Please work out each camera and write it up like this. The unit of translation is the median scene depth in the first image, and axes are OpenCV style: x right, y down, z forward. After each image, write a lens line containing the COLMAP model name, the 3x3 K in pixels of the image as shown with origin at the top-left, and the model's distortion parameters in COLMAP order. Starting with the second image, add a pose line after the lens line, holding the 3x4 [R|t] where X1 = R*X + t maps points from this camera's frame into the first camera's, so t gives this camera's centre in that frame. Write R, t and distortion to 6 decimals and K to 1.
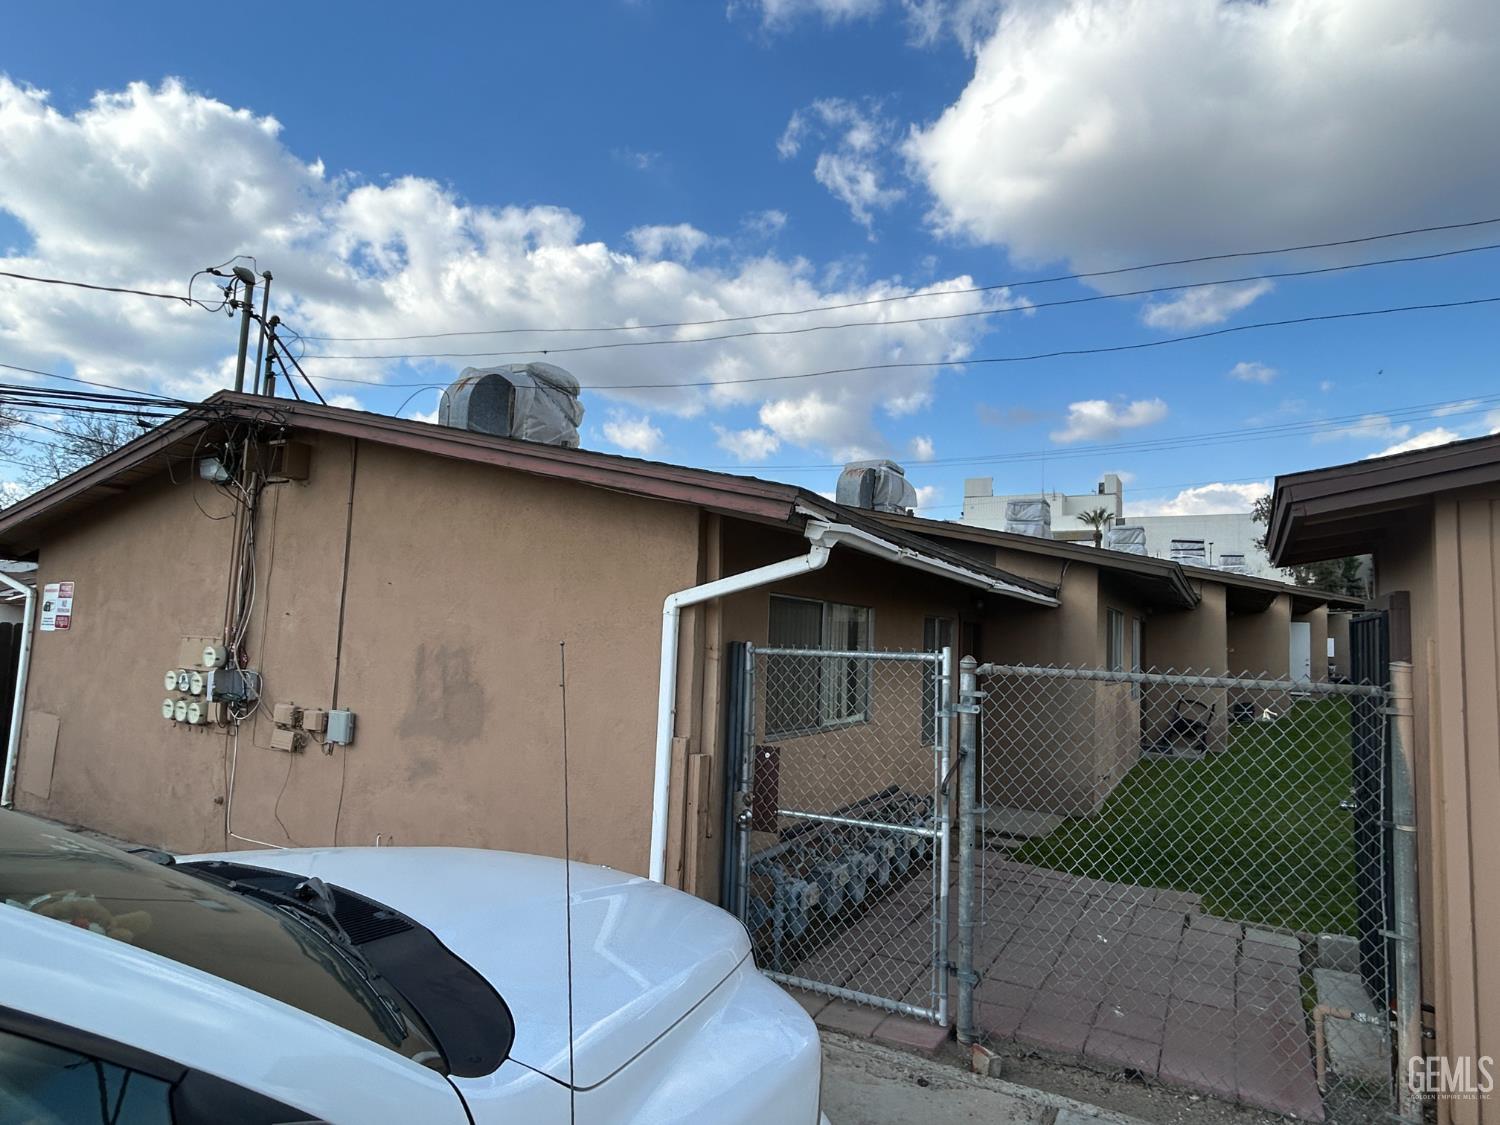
lens RADIAL K [[835.4, 0, 746.9], [0, 835.4, 556.4], [0, 0, 1]] dist [-0.000065, 0.001357]
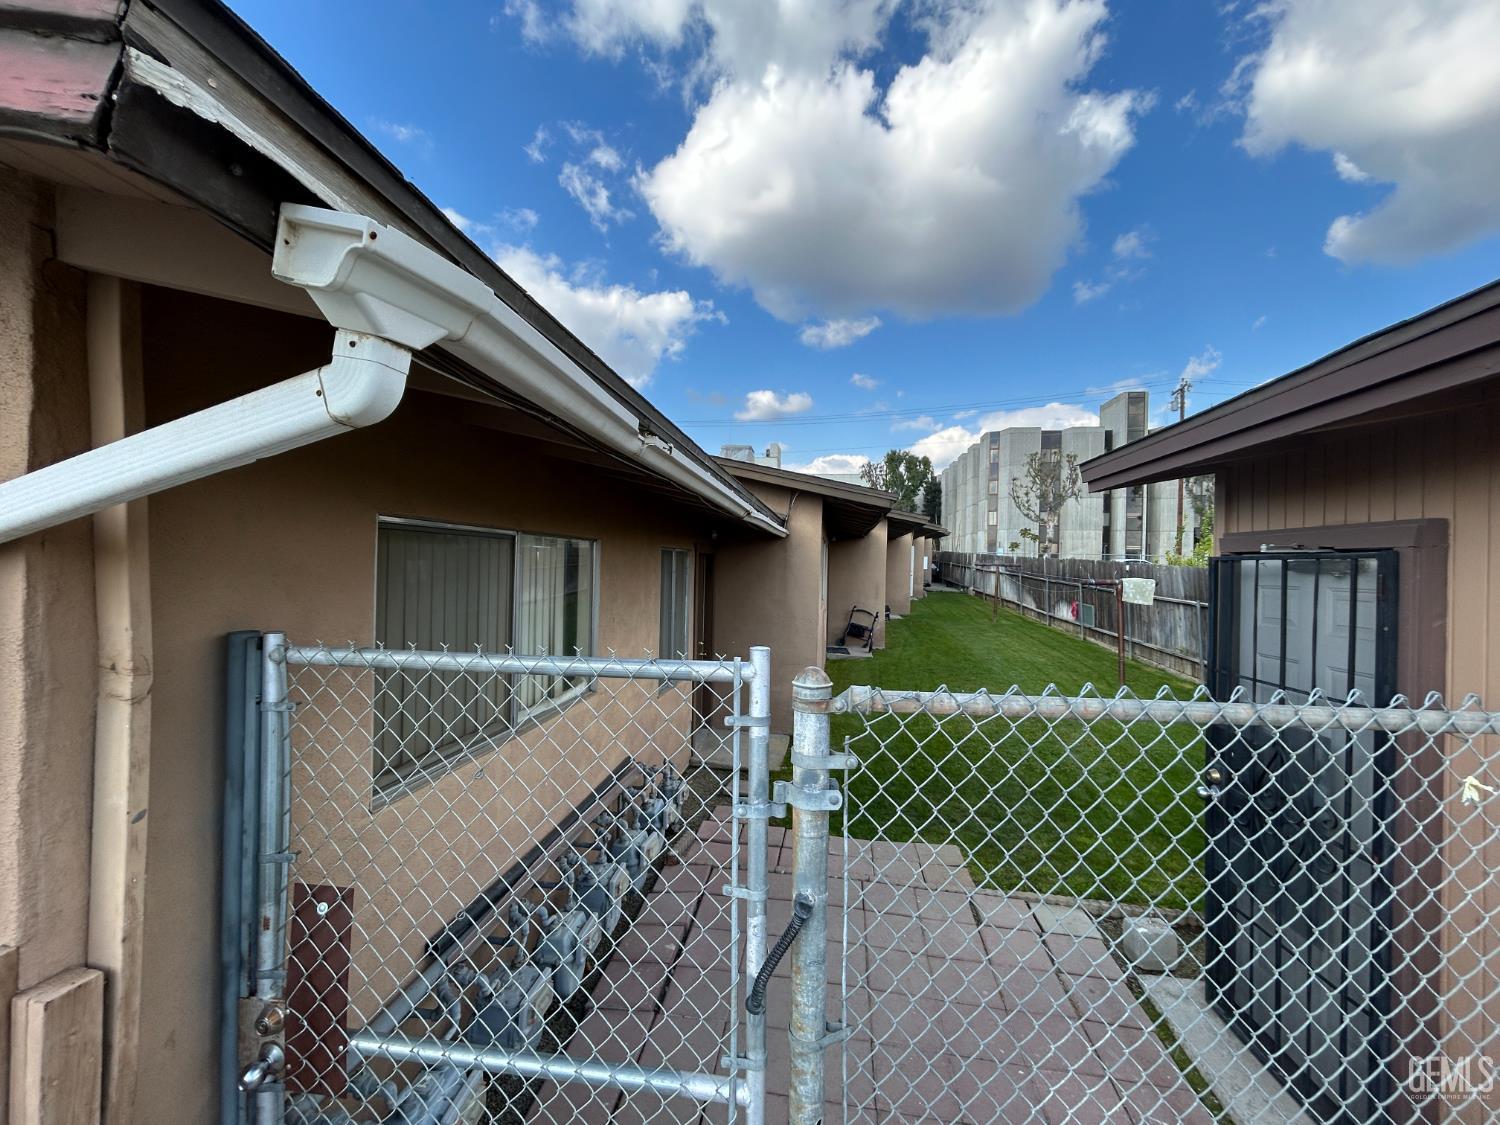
lens RADIAL K [[606.1, 0, 744.6], [0, 606.1, 560.0], [0, 0, 1]] dist [-0.013379, -0.000031]
pose [[0.933836, -0.014541, 0.357405, 0.056018], [-0.022306, 0.994861, 0.098759, 0.016393], [-0.357004, -0.100197, 0.928713, 0.324525]]
